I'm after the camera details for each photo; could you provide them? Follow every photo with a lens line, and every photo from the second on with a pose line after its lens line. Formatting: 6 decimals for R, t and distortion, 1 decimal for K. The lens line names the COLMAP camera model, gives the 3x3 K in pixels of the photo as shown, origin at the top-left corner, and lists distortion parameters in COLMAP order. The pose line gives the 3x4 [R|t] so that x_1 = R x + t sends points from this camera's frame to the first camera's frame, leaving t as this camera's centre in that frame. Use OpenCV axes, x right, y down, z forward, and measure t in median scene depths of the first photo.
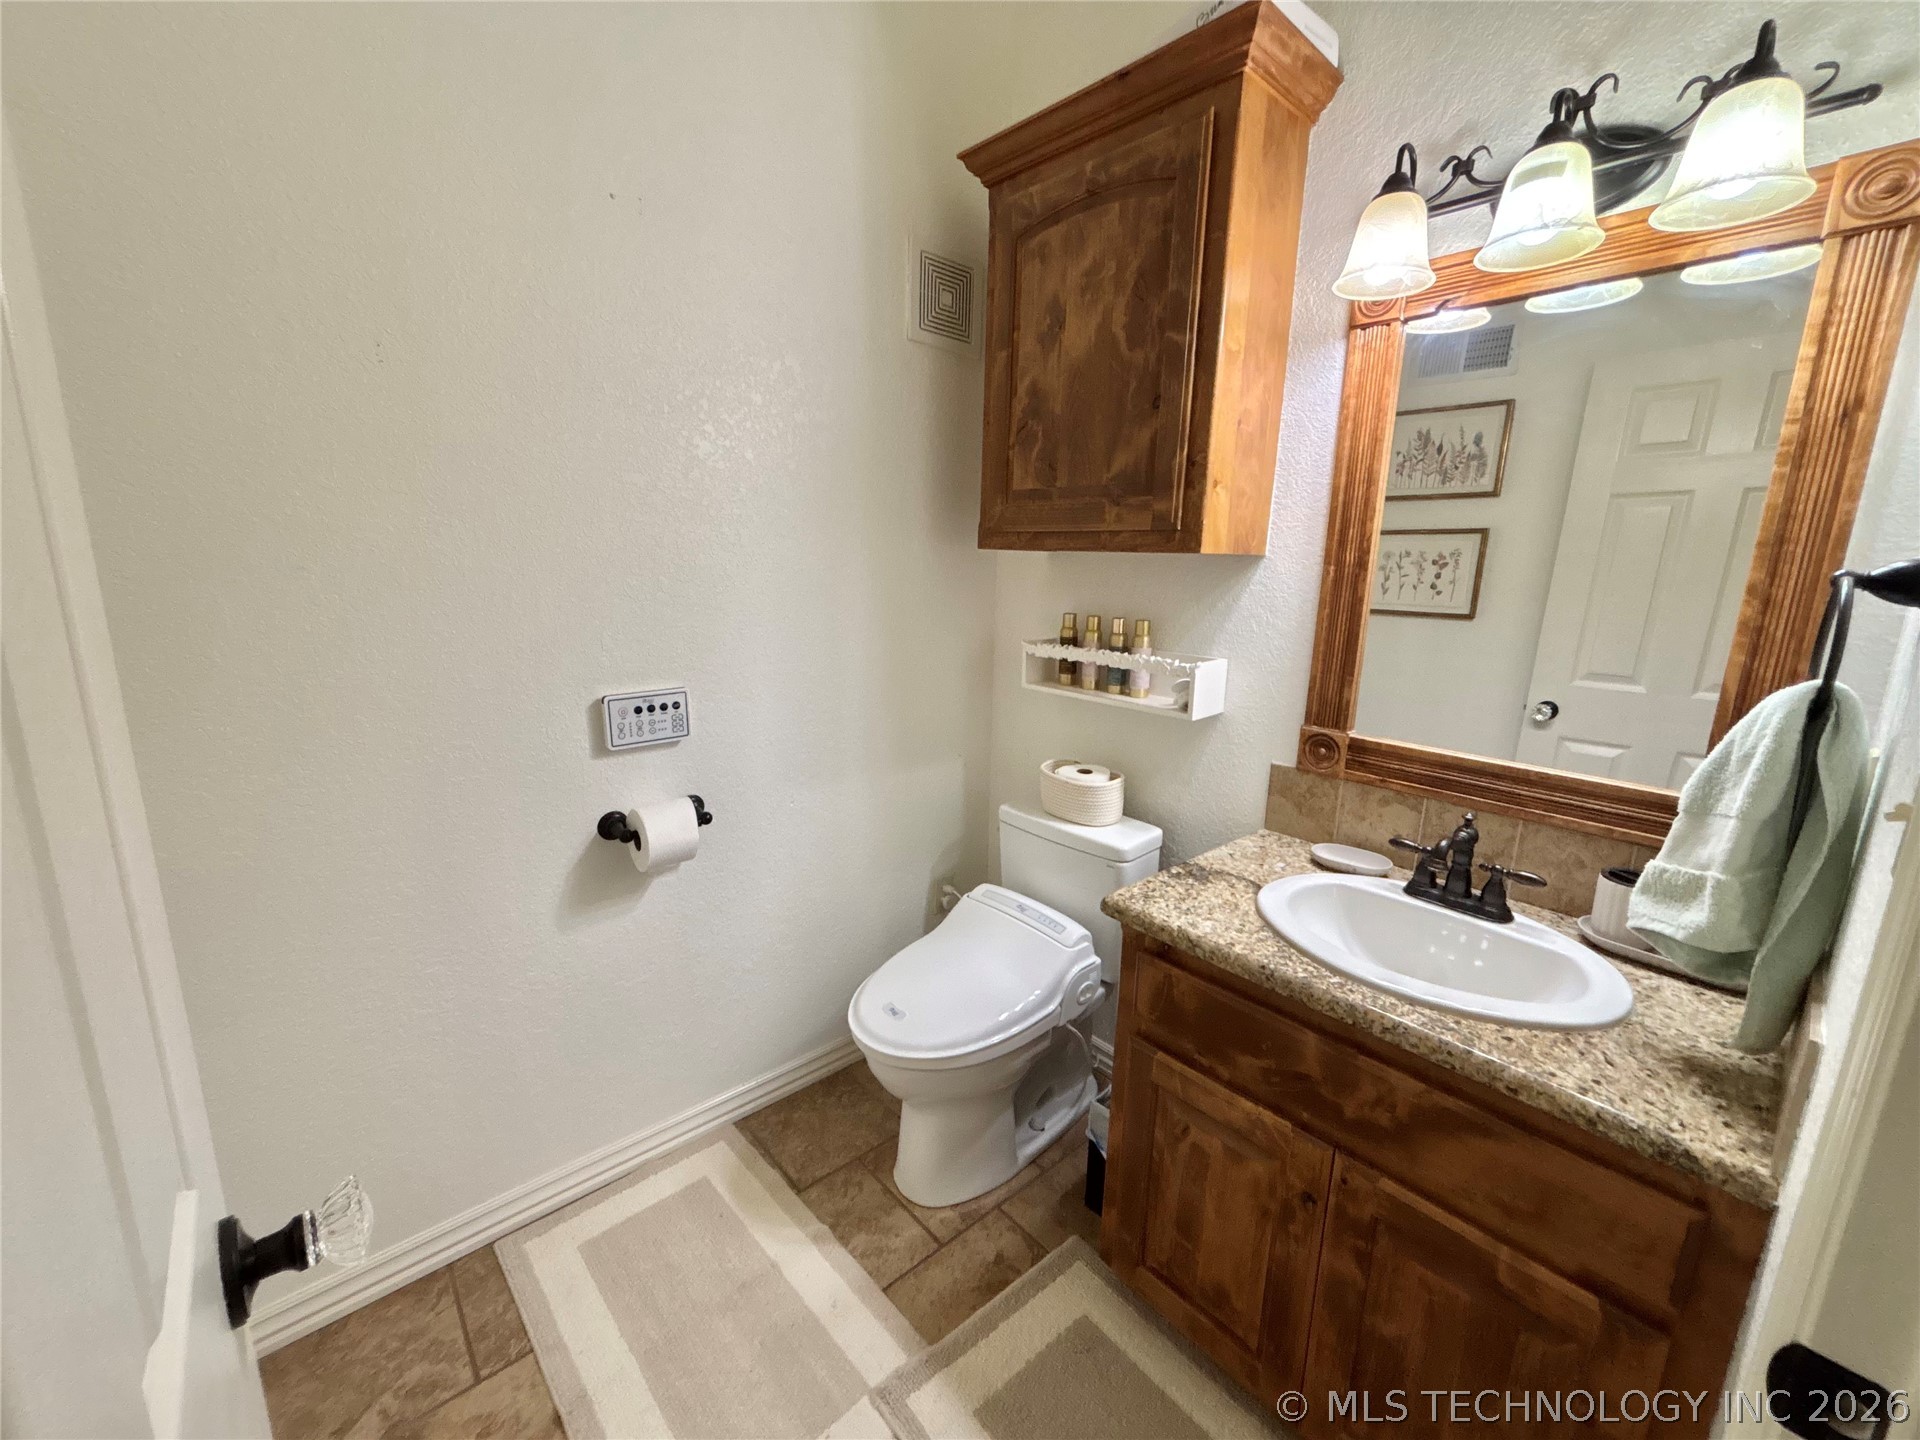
lens RADIAL K [[771.3, 0, 957.6], [0, 771.3, 720.3], [0, 0, 1]] dist [-0.002662, -0.000177]
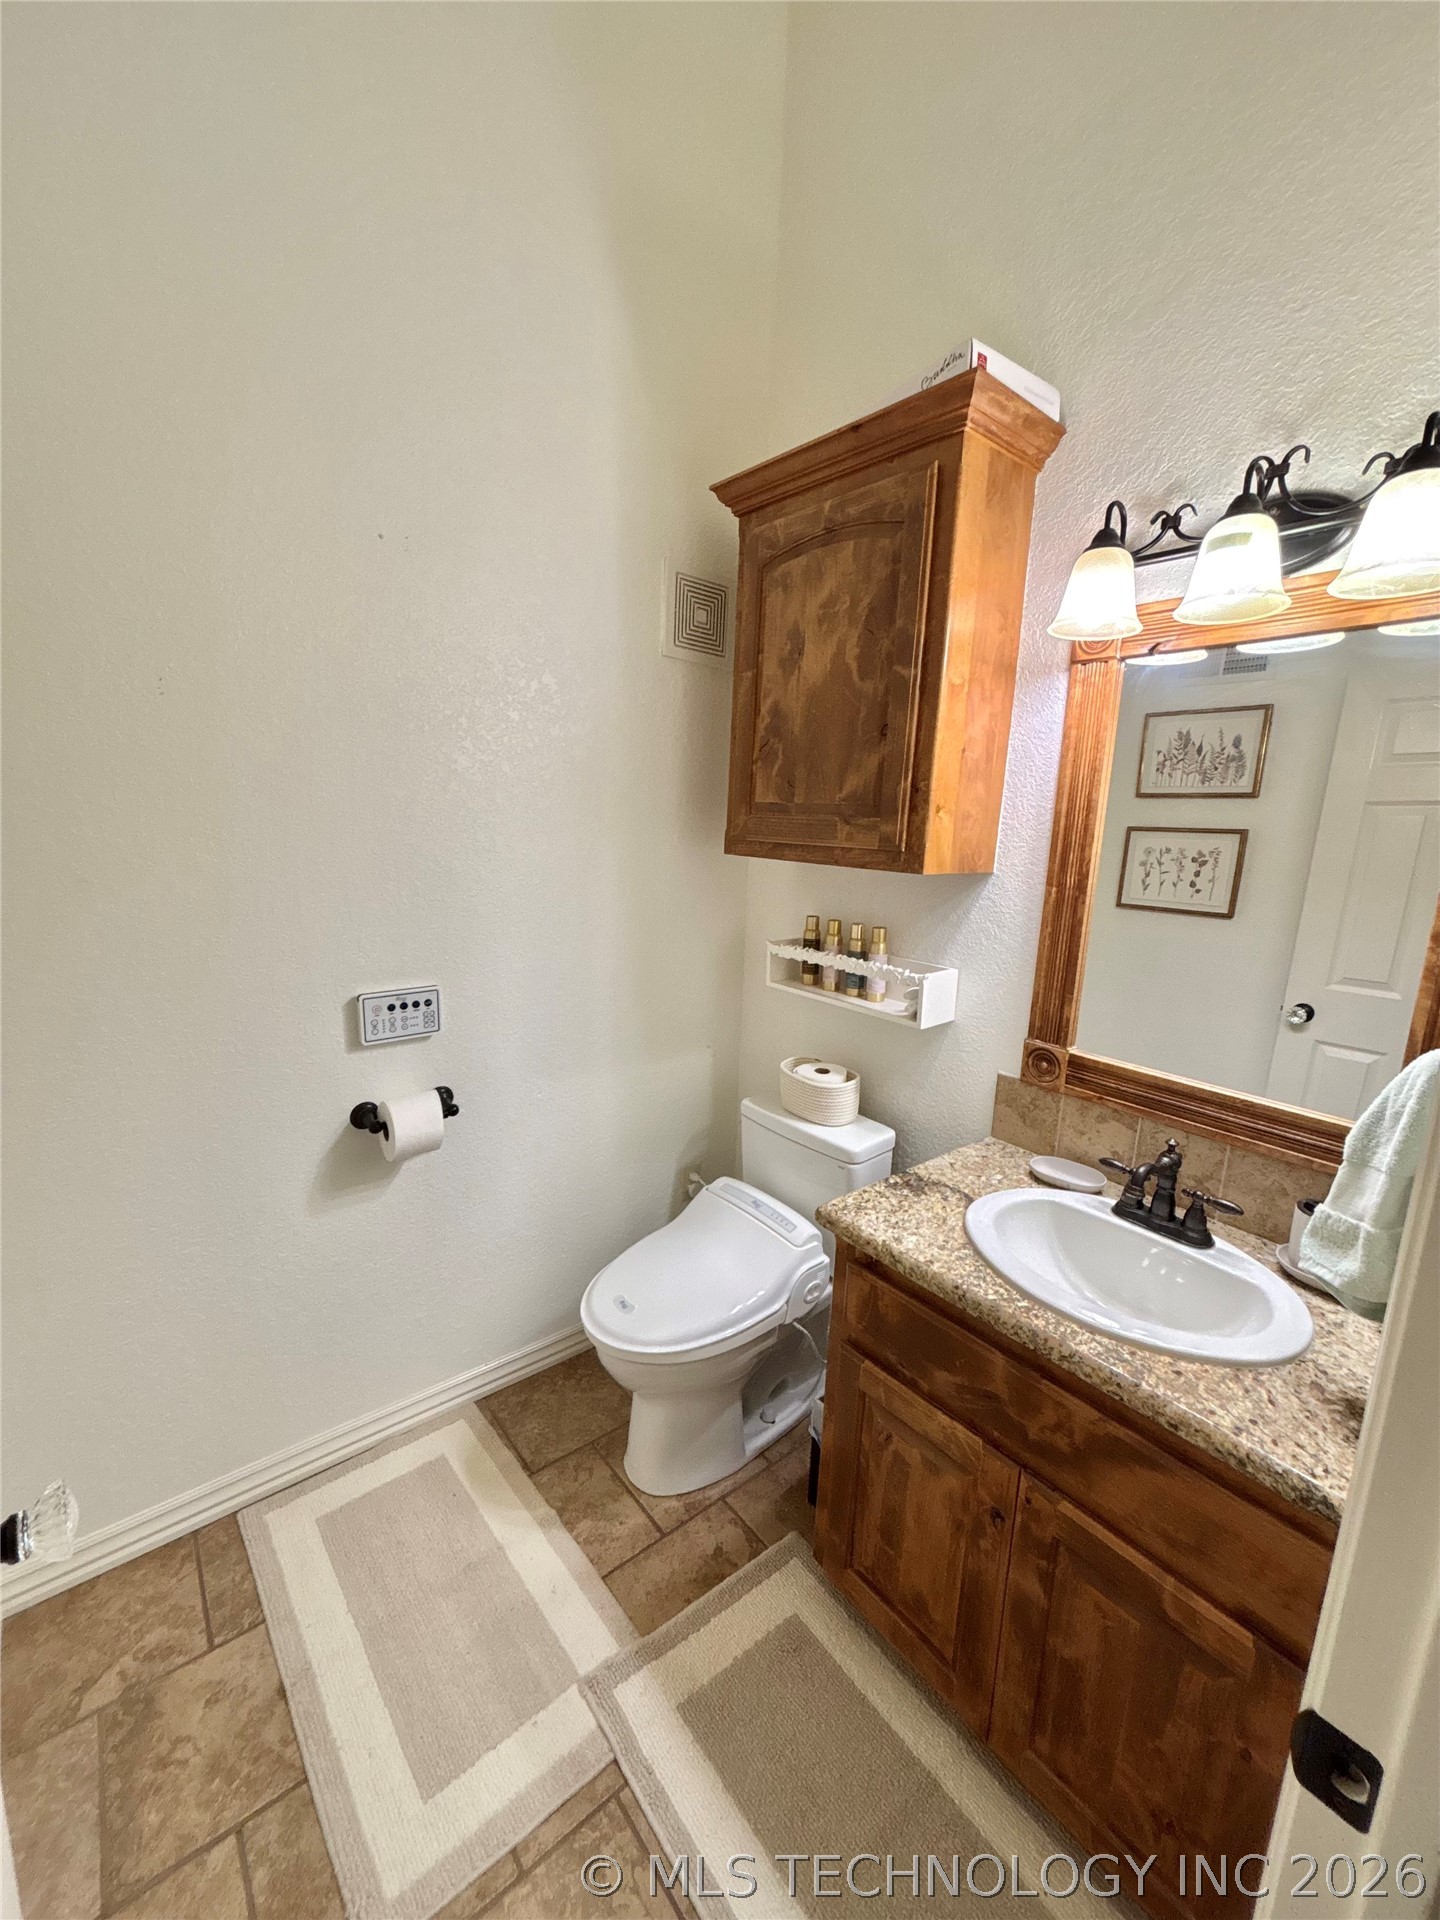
lens RADIAL K [[771.3, 0, 720.4], [0, 771.3, 959.9], [0, 0, 1]] dist [-0.002662, -0.000177]
pose [[0.999054, 0.023735, -0.036439, 0.081391], [-0.024744, 0.999315, -0.027514, -0.065553], [0.035761, 0.028389, 0.998957, -0.050259]]
